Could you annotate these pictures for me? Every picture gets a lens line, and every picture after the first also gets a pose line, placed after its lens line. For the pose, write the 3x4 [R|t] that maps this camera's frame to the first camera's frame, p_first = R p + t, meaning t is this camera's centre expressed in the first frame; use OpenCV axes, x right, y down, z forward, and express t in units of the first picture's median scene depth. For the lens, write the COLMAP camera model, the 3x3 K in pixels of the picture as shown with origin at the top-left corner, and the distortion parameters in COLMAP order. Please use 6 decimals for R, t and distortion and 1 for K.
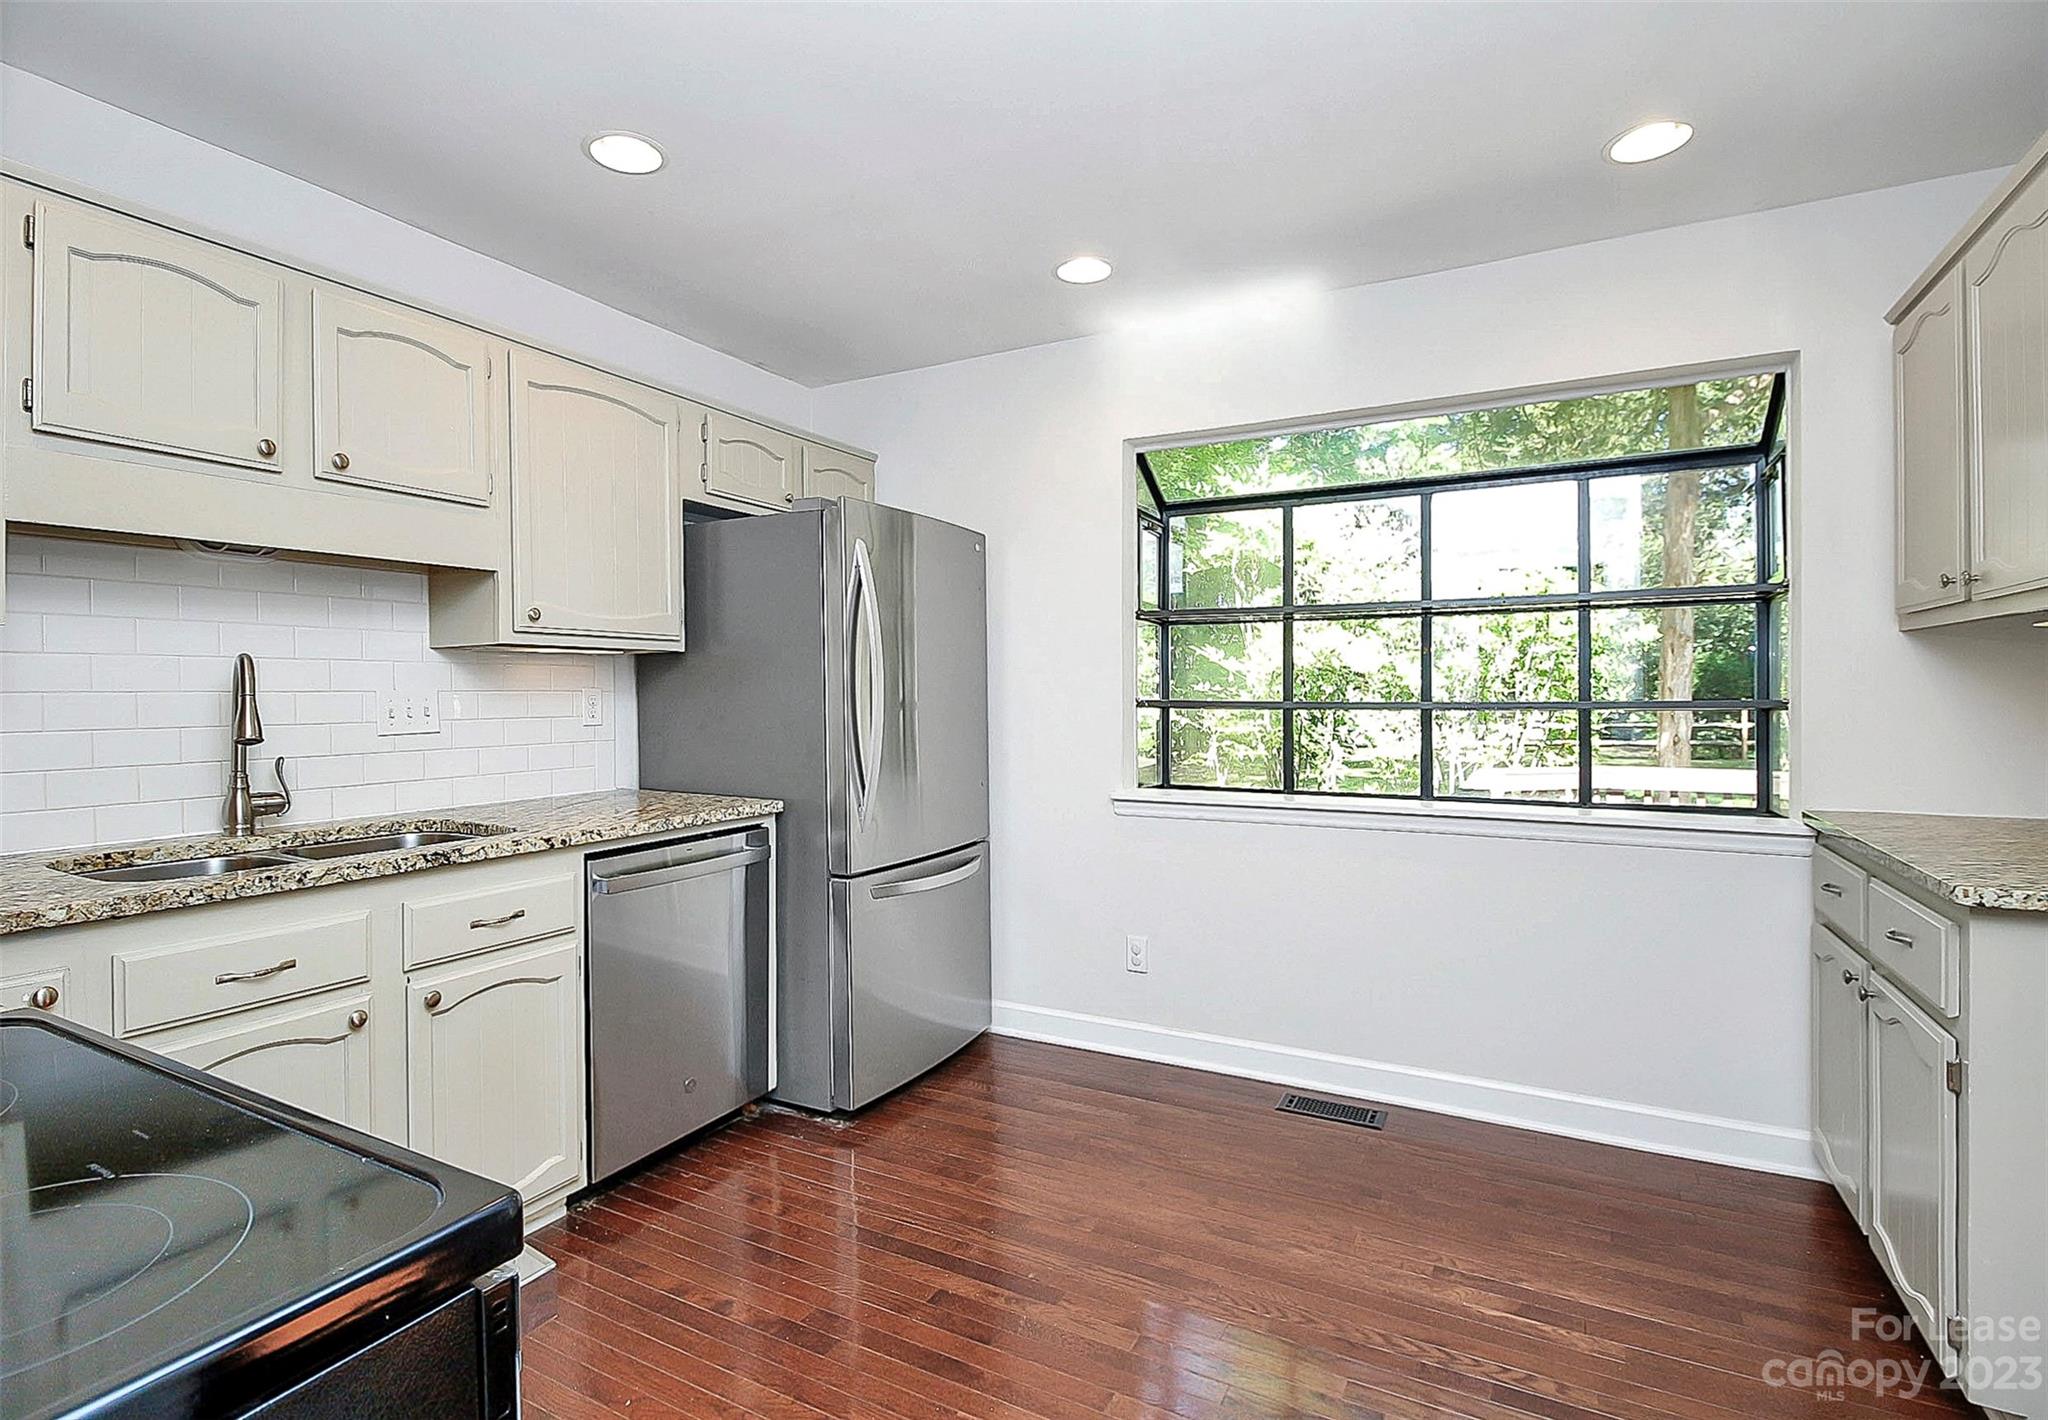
lens RADIAL K [[1011.7, 0, 982.8], [0, 1011.7, 599.7], [0, 0, 1]] dist [-0.002199, 0.000191]
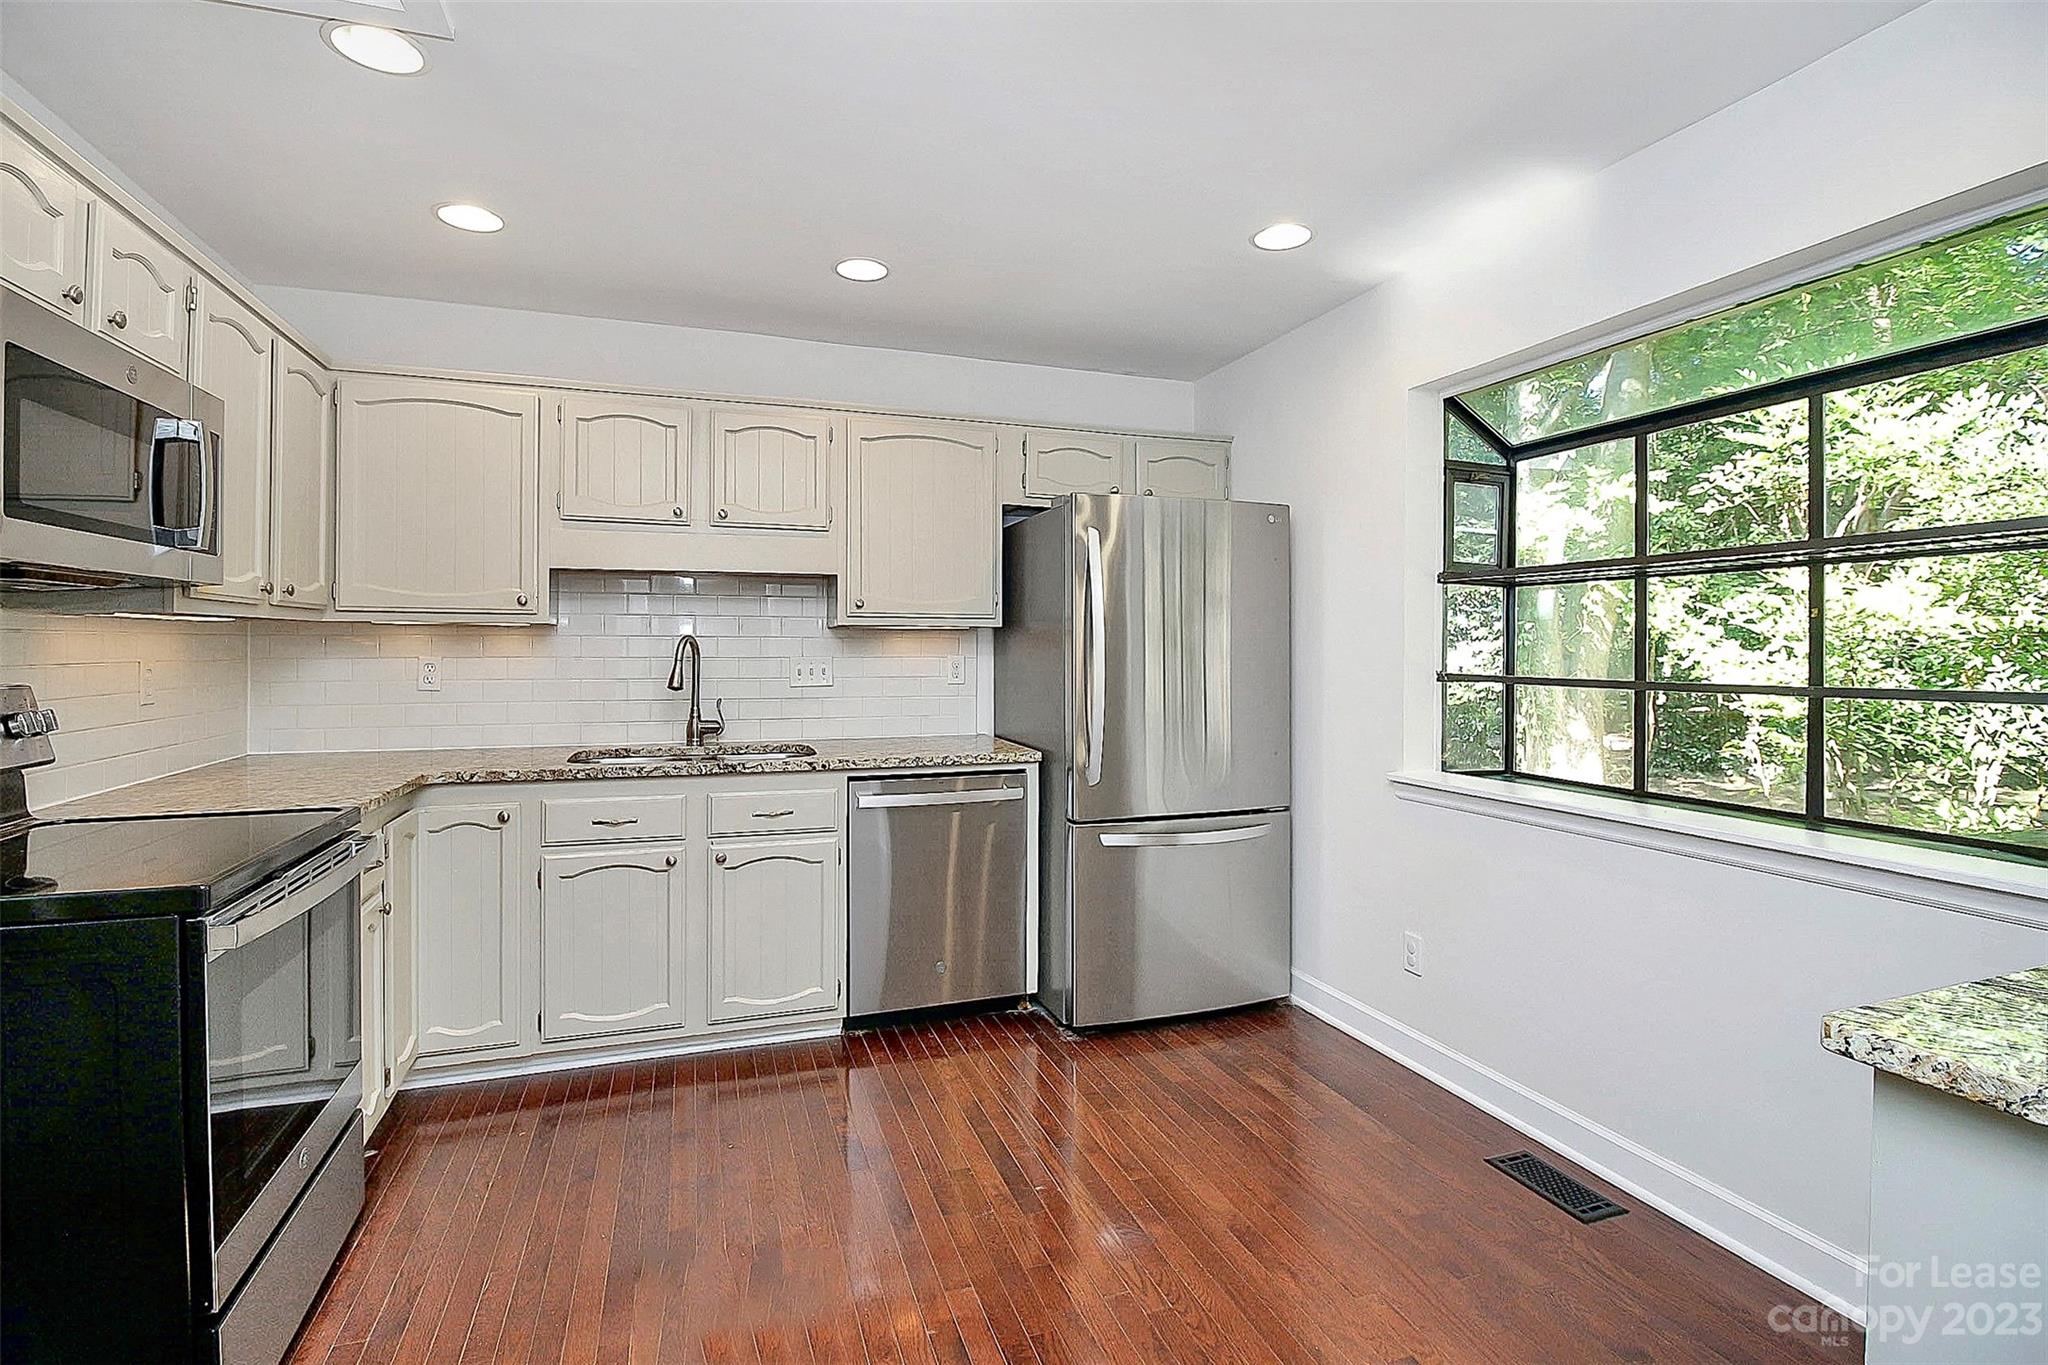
lens RADIAL K [[961.1, 0, 1021.9], [0, 961.1, 542.7], [0, 0, 1]] dist [0.001046, -0.000099]
pose [[0.748477, -0.067831, -0.659682, 0.545676], [0.054357, 0.997683, -0.040912, -0.002399], [0.660929, -0.005236, 0.750430, 0.132920]]
